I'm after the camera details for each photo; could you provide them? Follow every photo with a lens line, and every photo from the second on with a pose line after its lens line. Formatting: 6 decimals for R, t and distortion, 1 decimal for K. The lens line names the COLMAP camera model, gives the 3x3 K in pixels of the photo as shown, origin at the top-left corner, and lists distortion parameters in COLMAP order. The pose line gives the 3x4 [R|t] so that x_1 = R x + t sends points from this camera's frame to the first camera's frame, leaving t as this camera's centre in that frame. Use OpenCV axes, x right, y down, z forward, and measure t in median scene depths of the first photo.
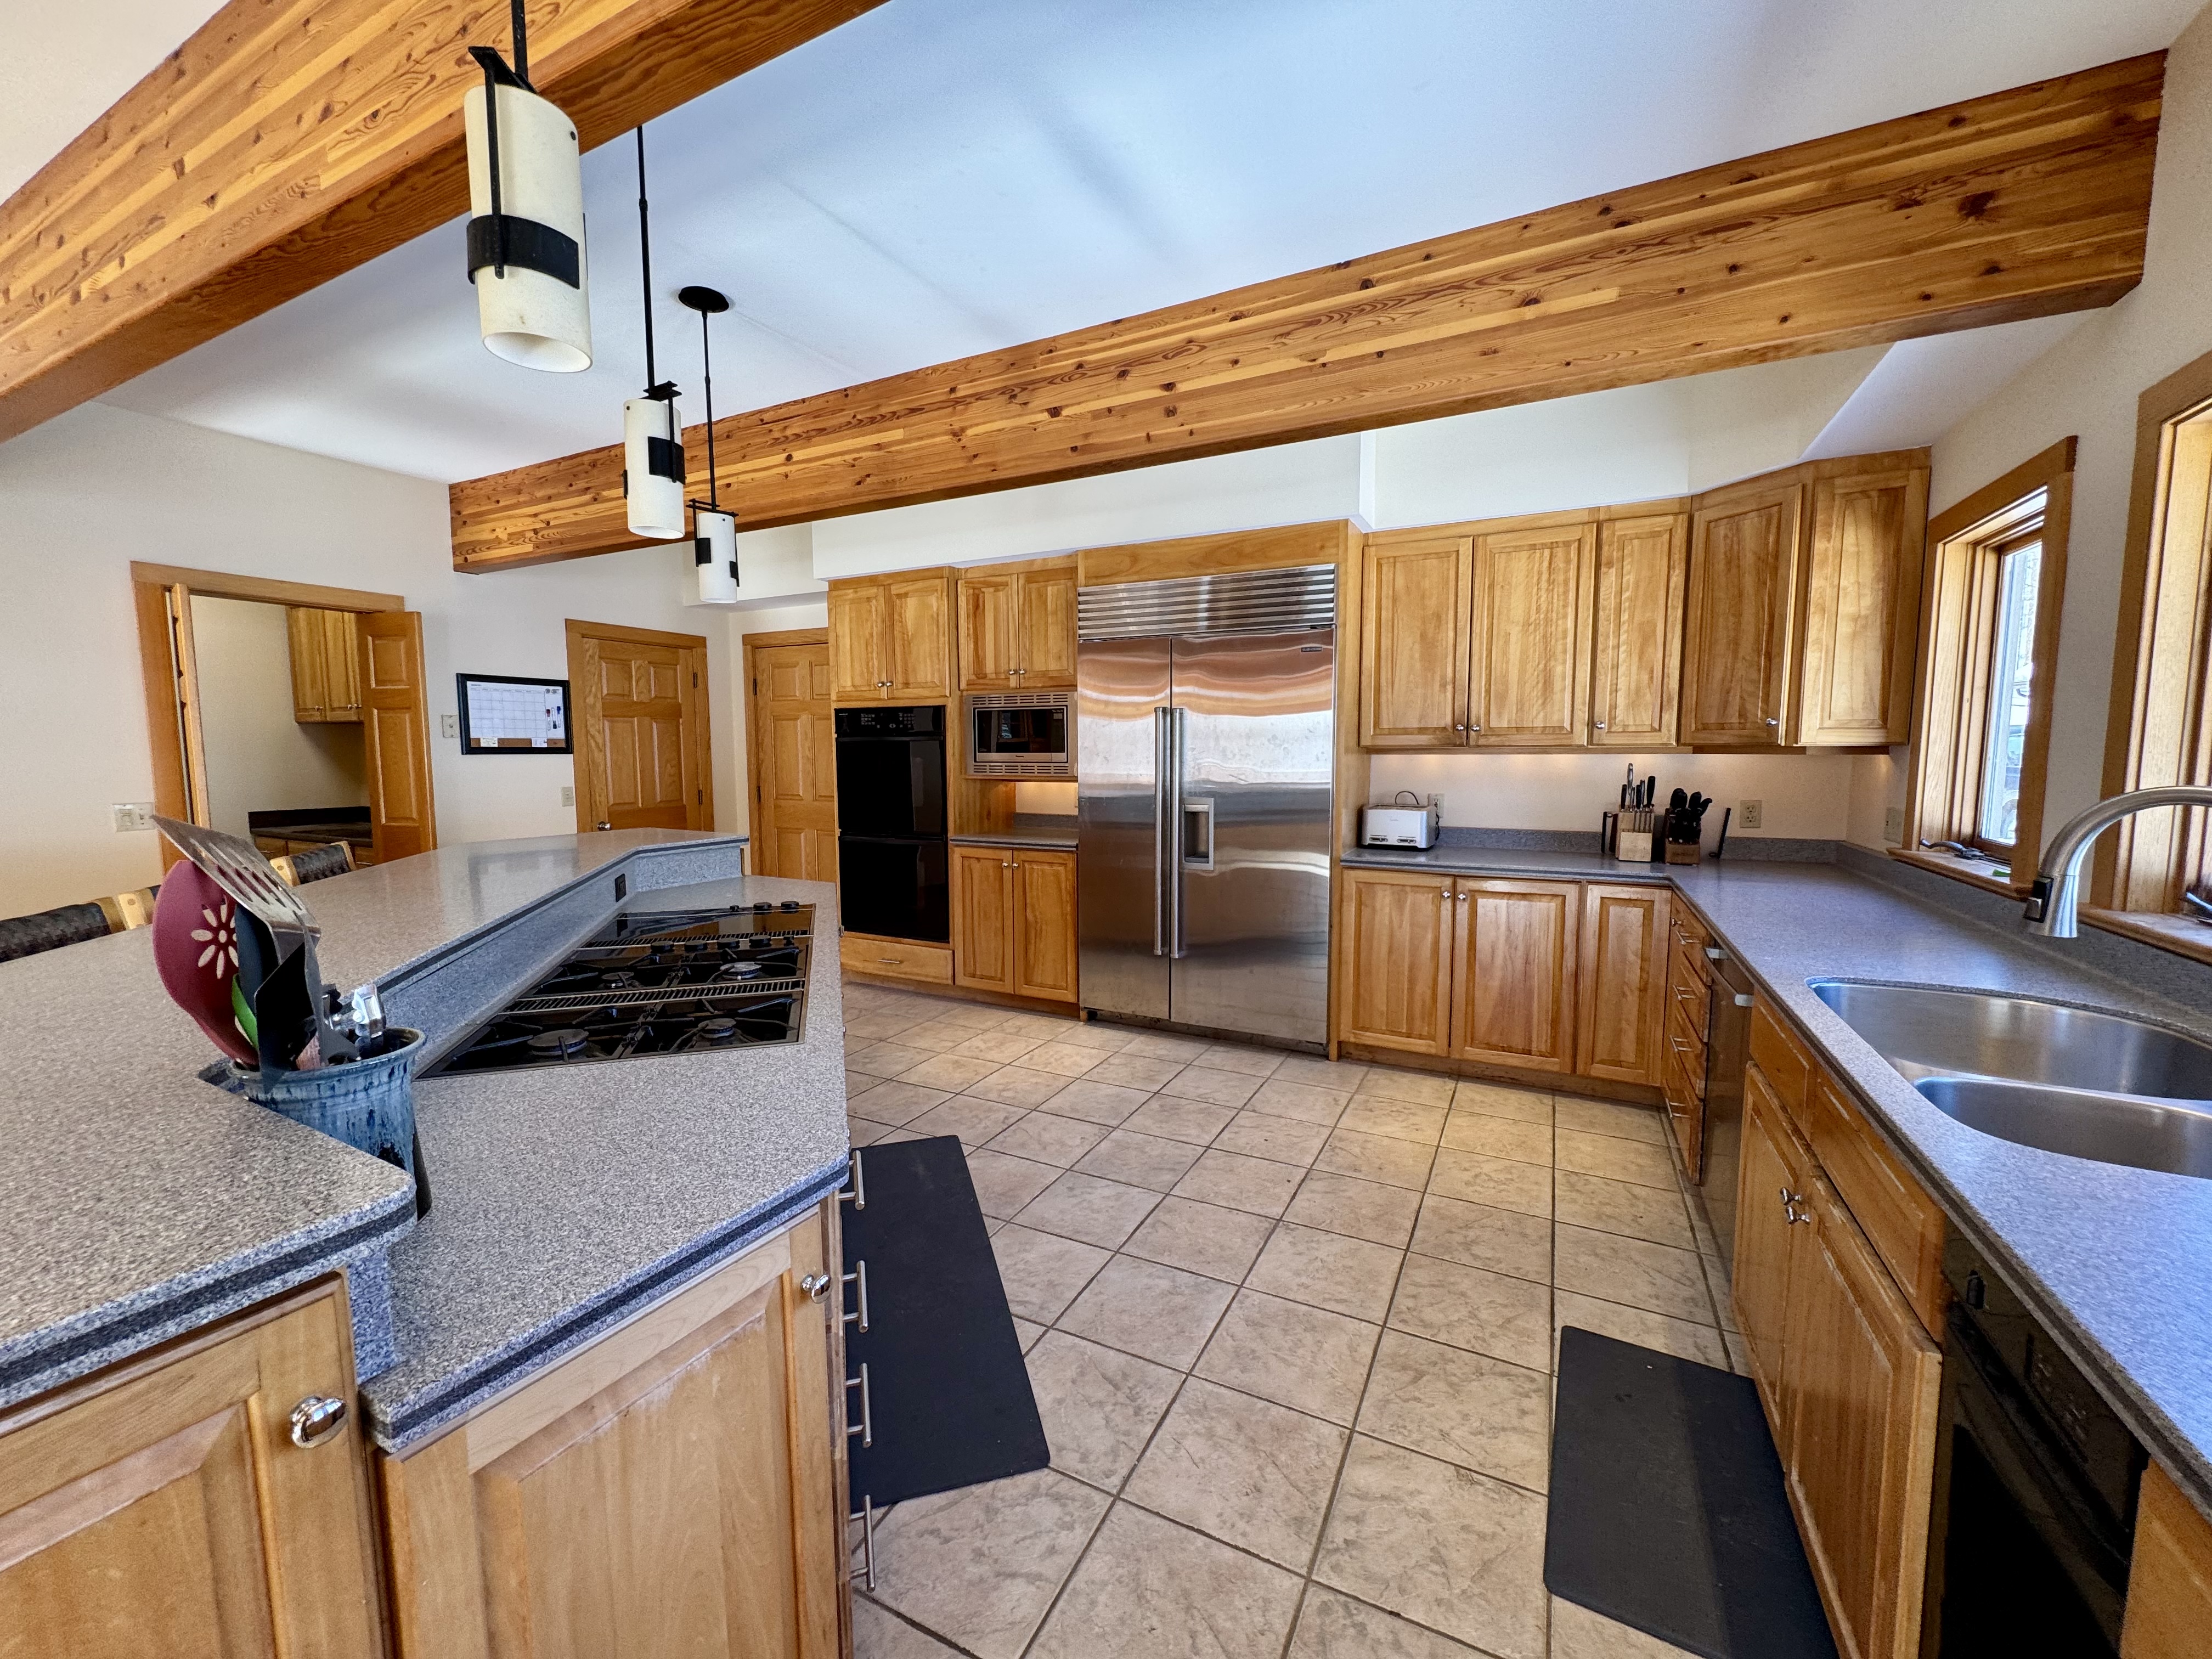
lens RADIAL K [[882.4, 0, 1103.7], [0, 882.4, 826.3], [0, 0, 1]] dist [-0.004103, 0.000328]
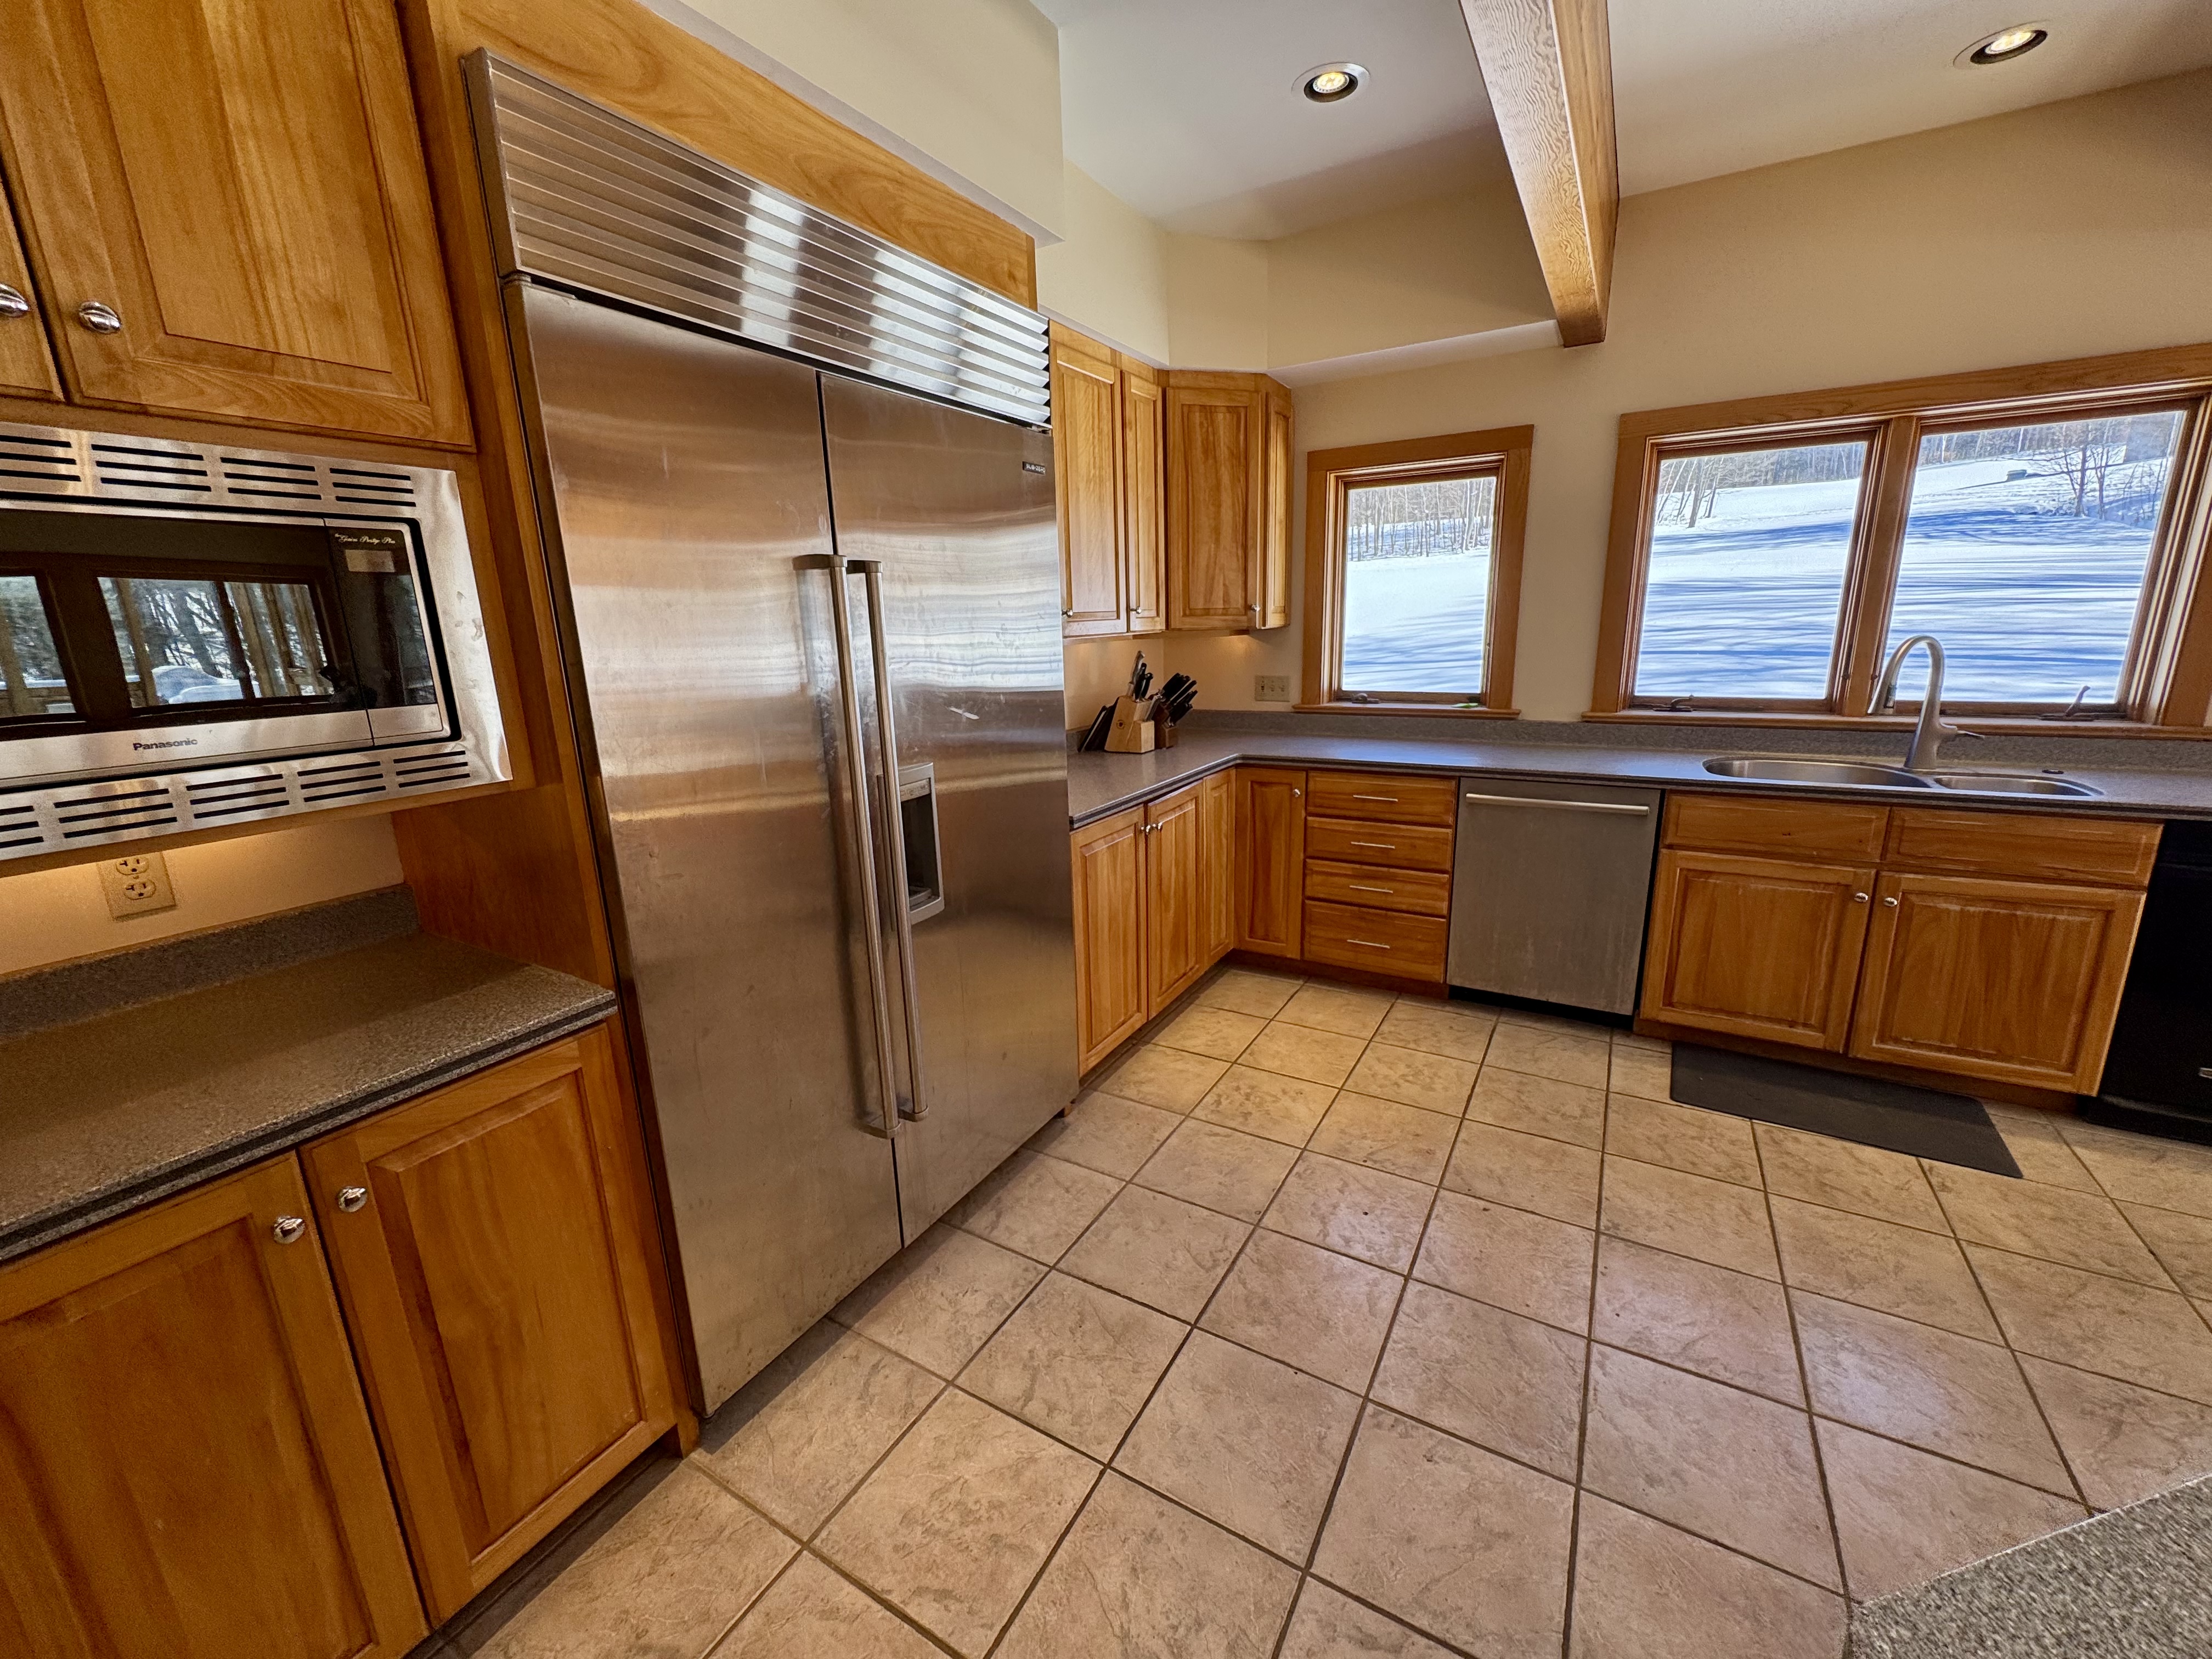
lens RADIAL K [[882.4, 0, 1109.1], [0, 882.4, 829.3], [0, 0, 1]] dist [-0.004103, 0.000328]
pose [[0.053700, -0.233802, 0.970800, -0.396467], [0.113951, 0.967287, 0.226653, -0.109635], [-0.992034, 0.098453, 0.078586, 1.019299]]
